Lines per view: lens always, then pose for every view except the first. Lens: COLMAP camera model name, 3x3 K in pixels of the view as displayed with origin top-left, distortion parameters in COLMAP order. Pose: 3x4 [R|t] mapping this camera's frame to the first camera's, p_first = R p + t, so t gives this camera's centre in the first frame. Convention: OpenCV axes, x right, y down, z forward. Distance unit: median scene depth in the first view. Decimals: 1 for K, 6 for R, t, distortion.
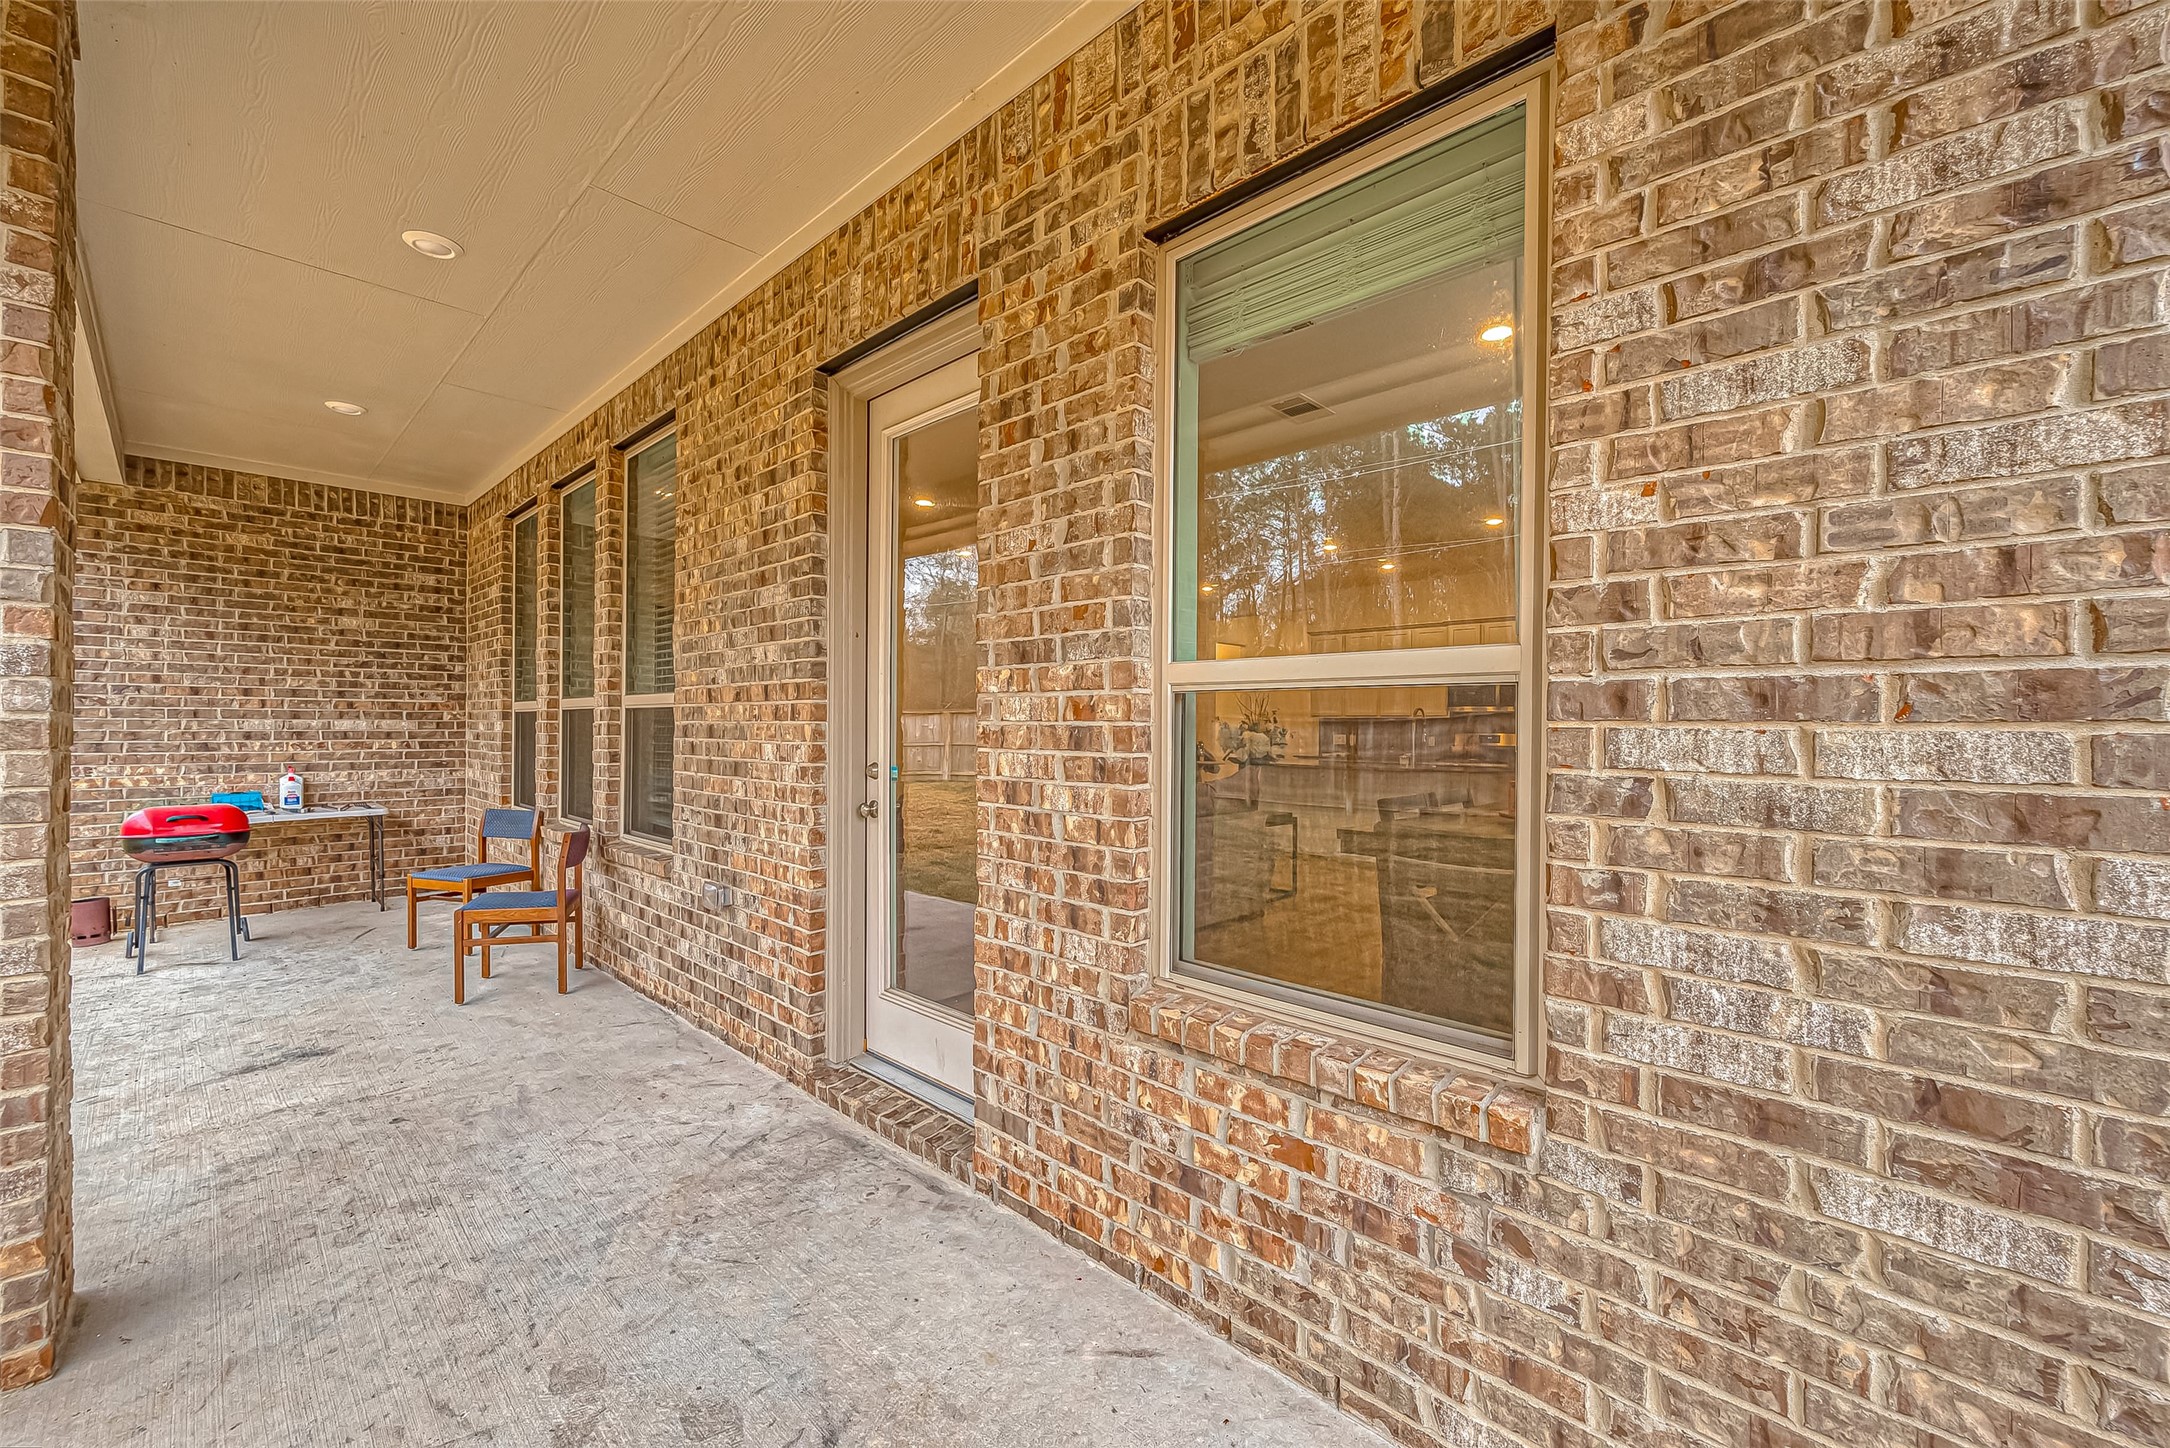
lens RADIAL K [[856.8, 0, 1082.1], [0, 856.8, 725.8], [0, 0, 1]] dist [0.002713, 0.000311]
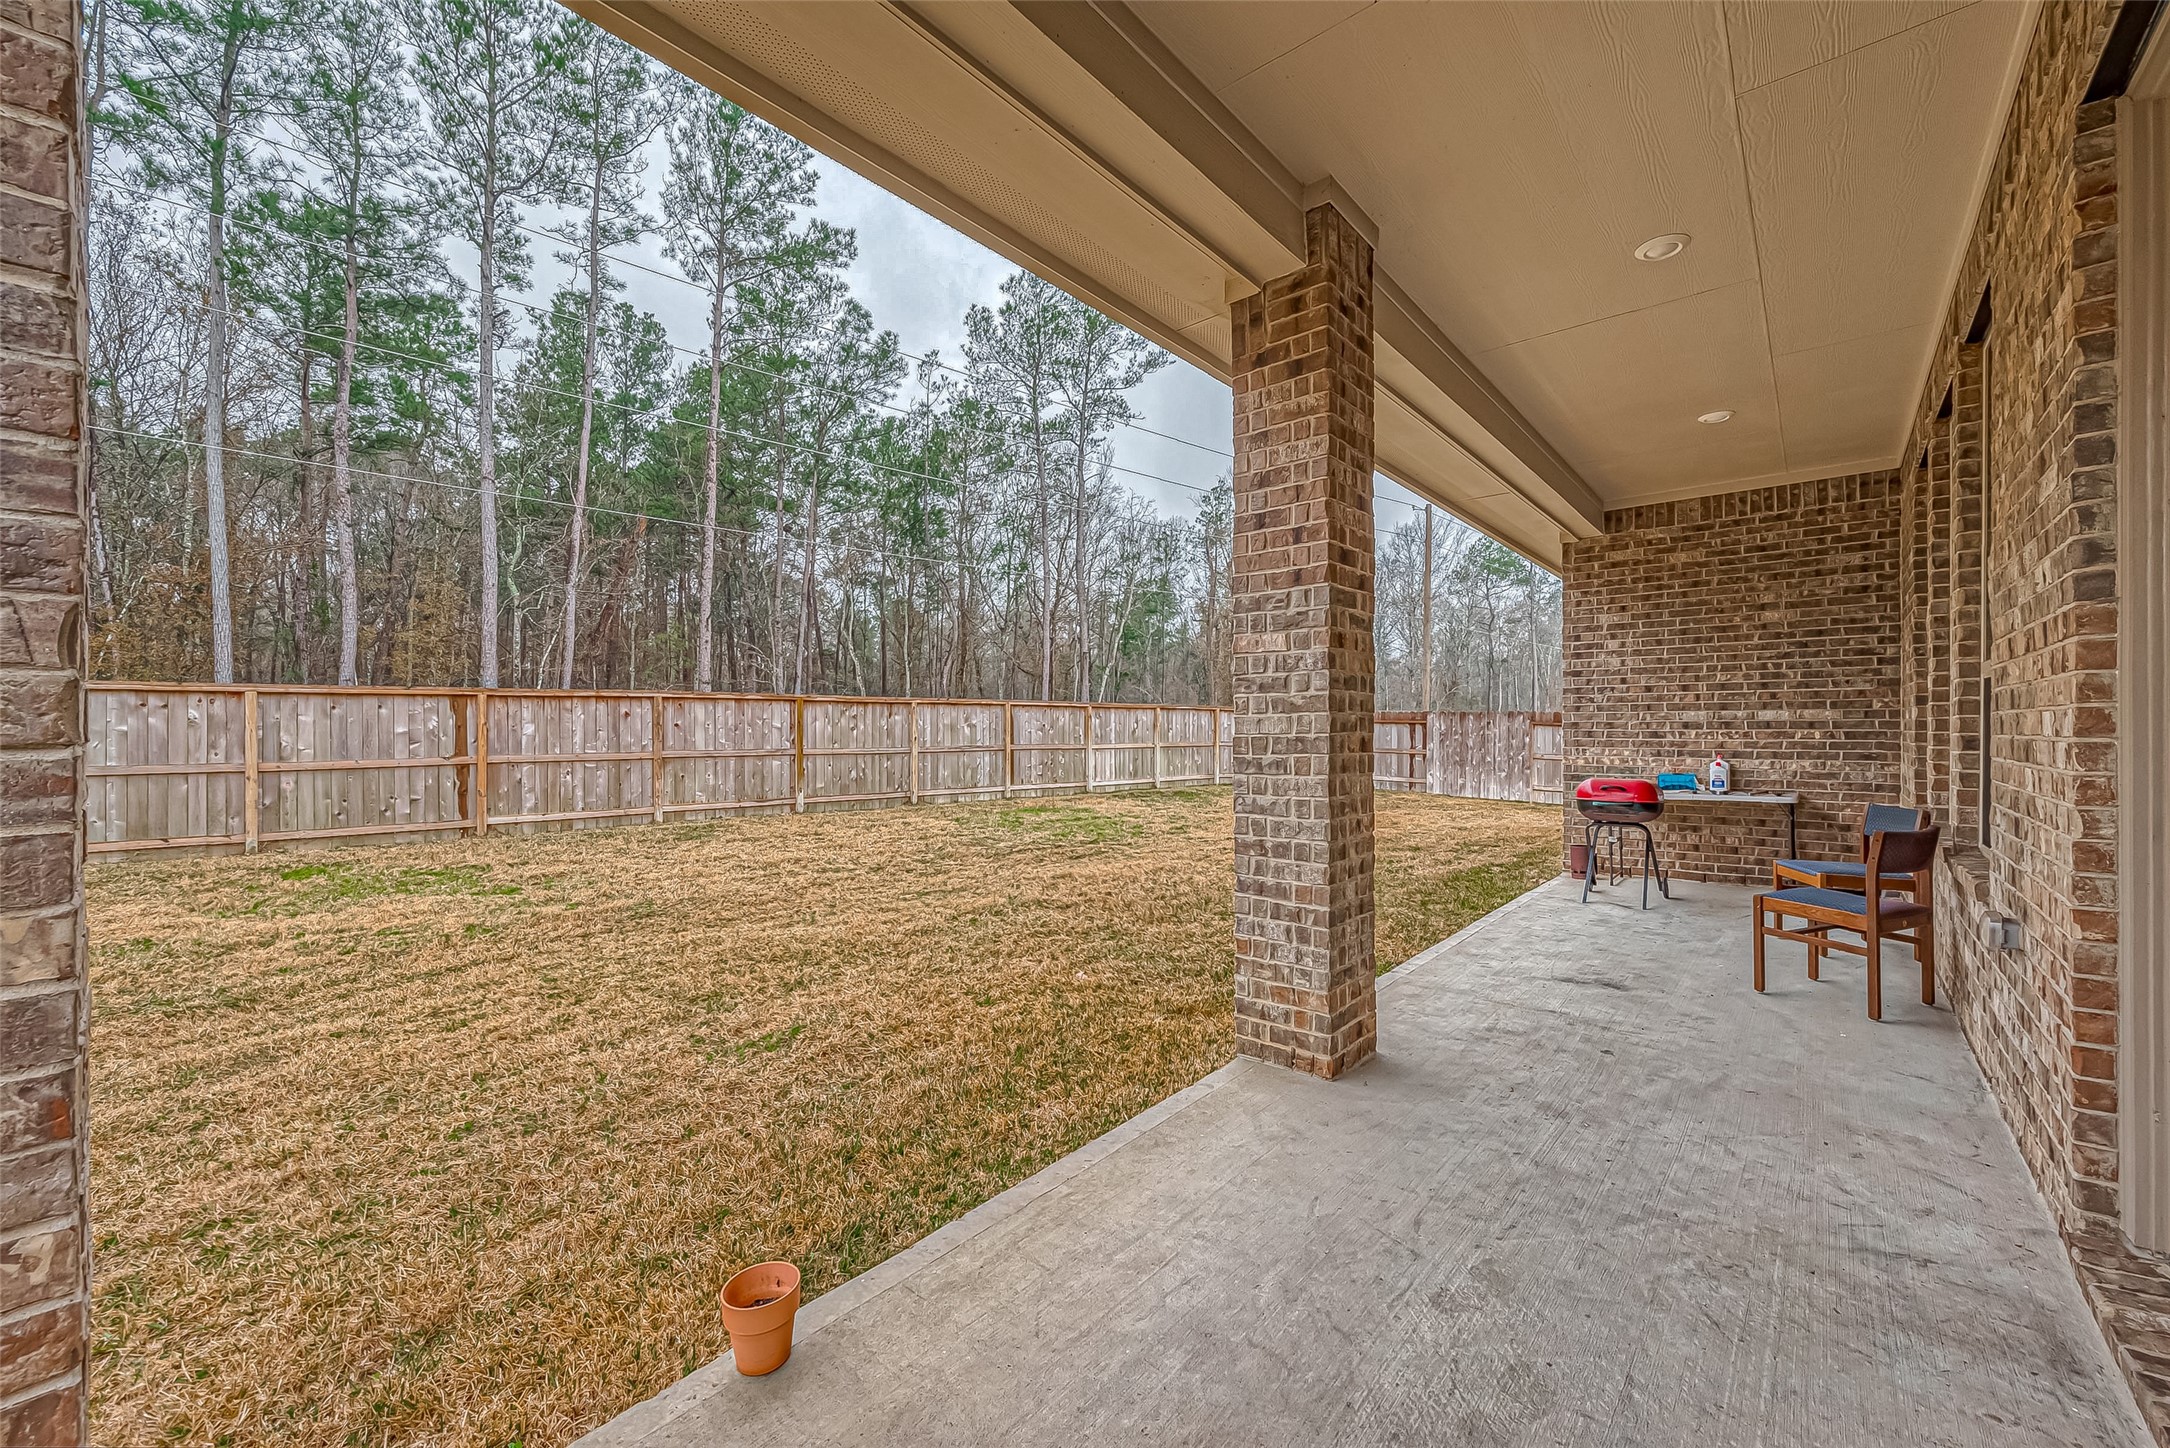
lens RADIAL K [[856.8, 0, 1086.4], [0, 856.8, 726.6], [0, 0, 1]] dist [0.002713, 0.000311]
pose [[0.052598, -0.007537, -0.998587, 0.139374], [0.001405, 0.999971, -0.007474, 0.020117], [0.998615, -0.001010, 0.052607, 0.126041]]
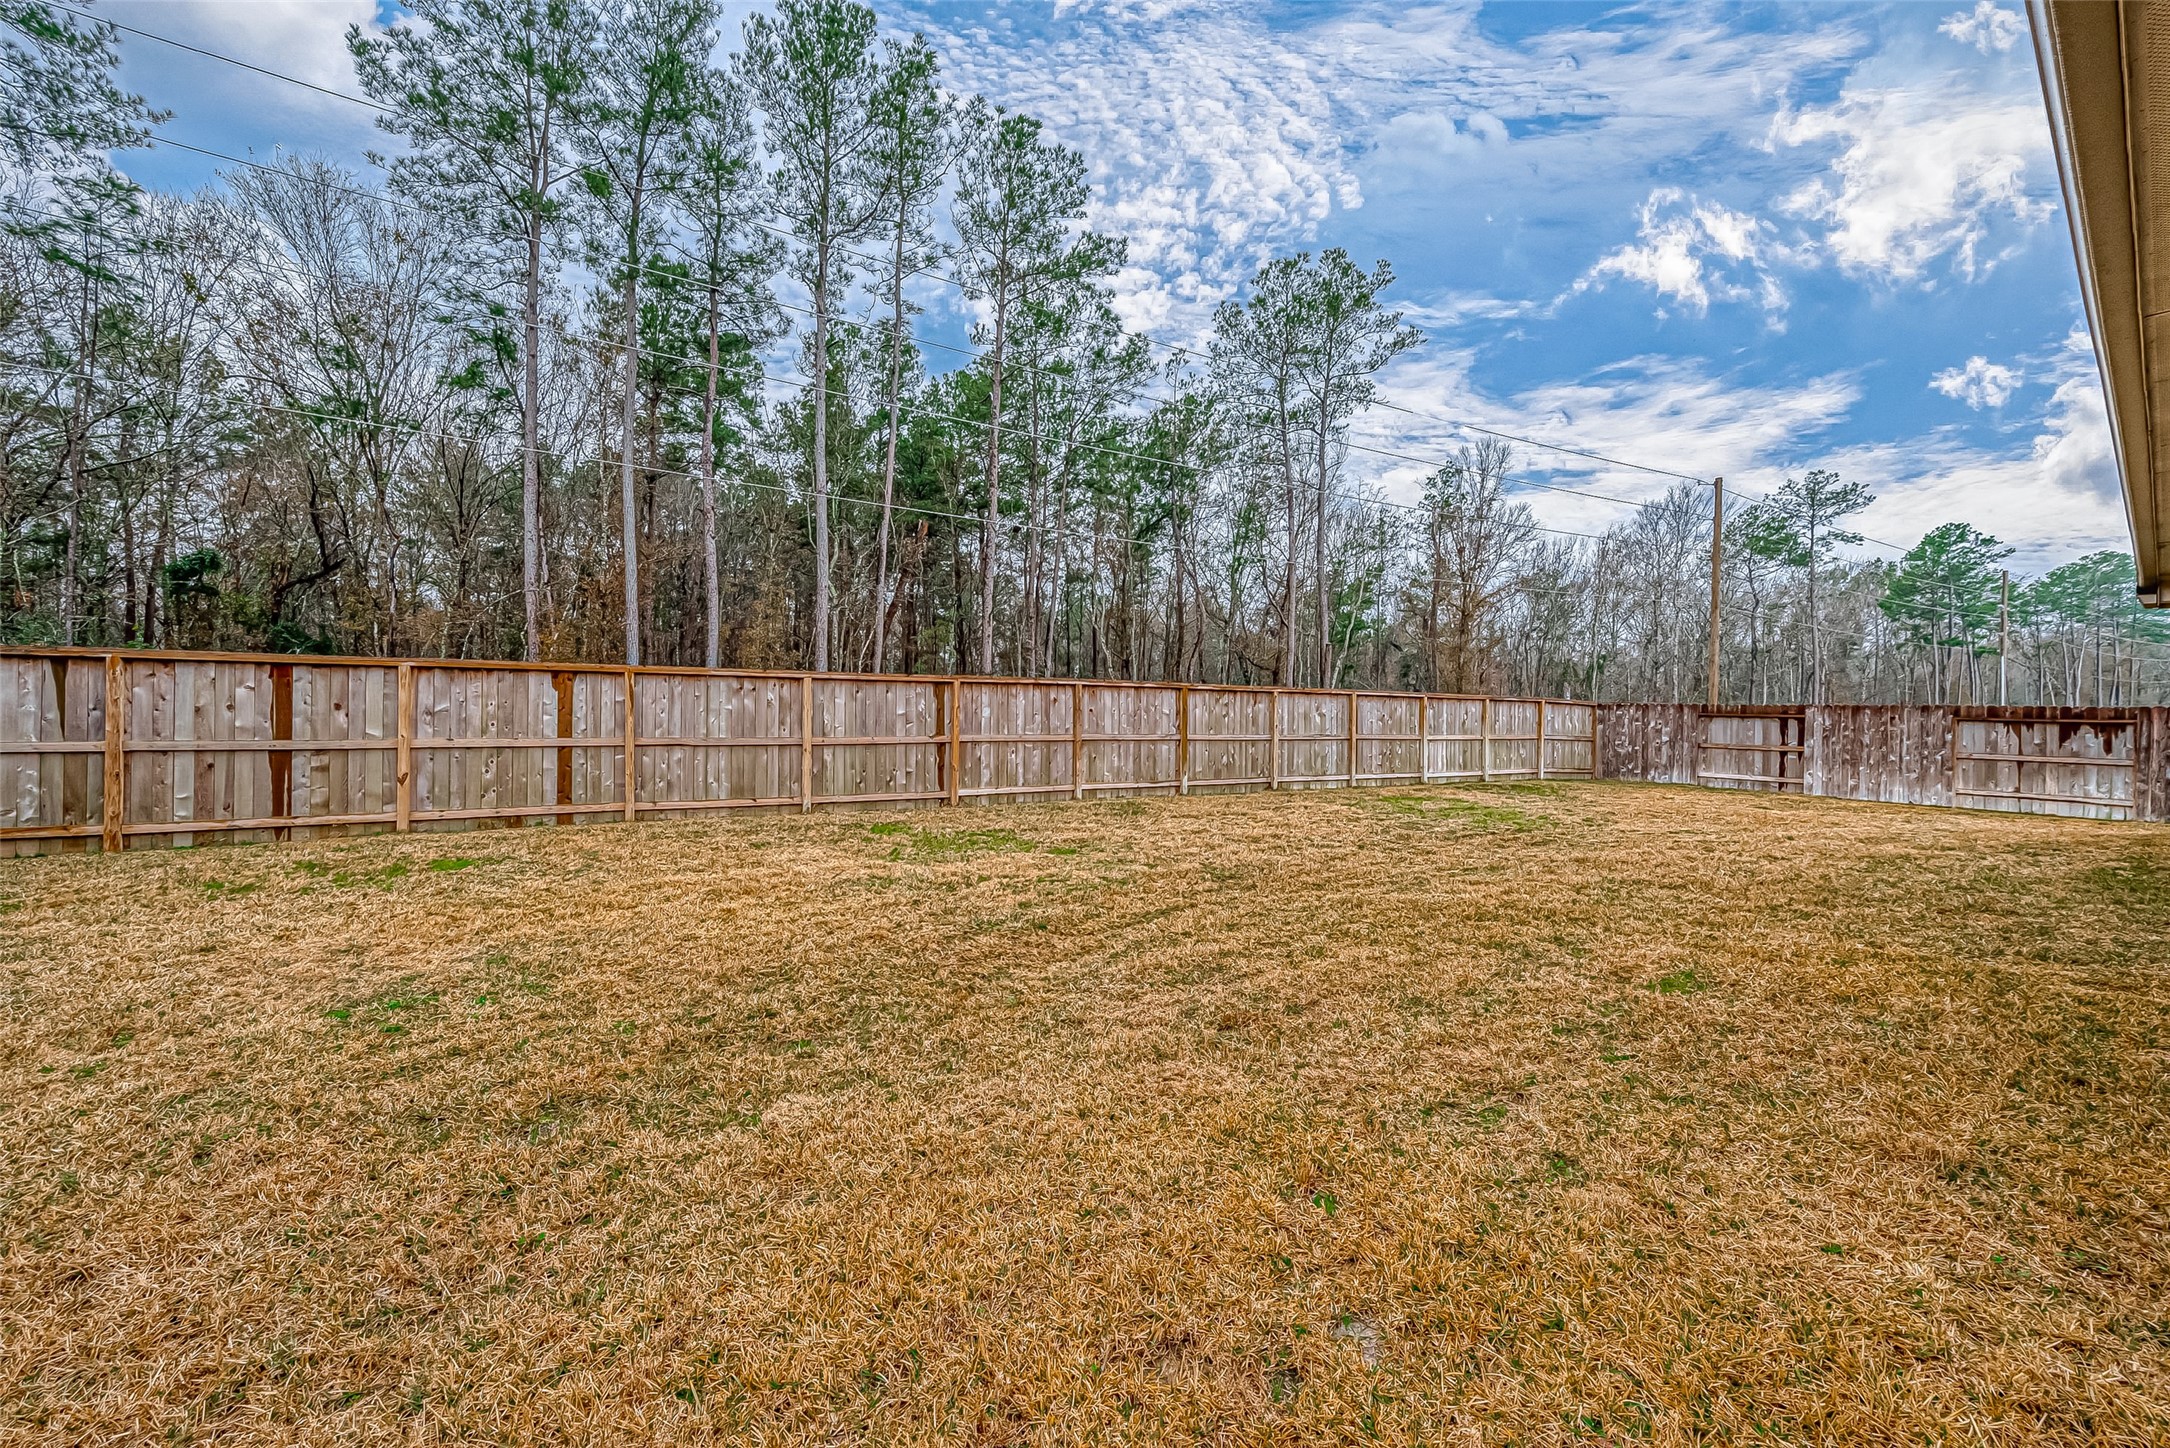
lens RADIAL K [[856.8, 0, 1084.4], [0, 856.8, 725.9], [0, 0, 1]] dist [0.002713, 0.000311]
pose [[-0.143405, -0.001412, -0.989663, 0.255834], [-0.011322, 0.999936, 0.000214, 0.039027], [0.989599, 0.011236, -0.143412, -0.427195]]
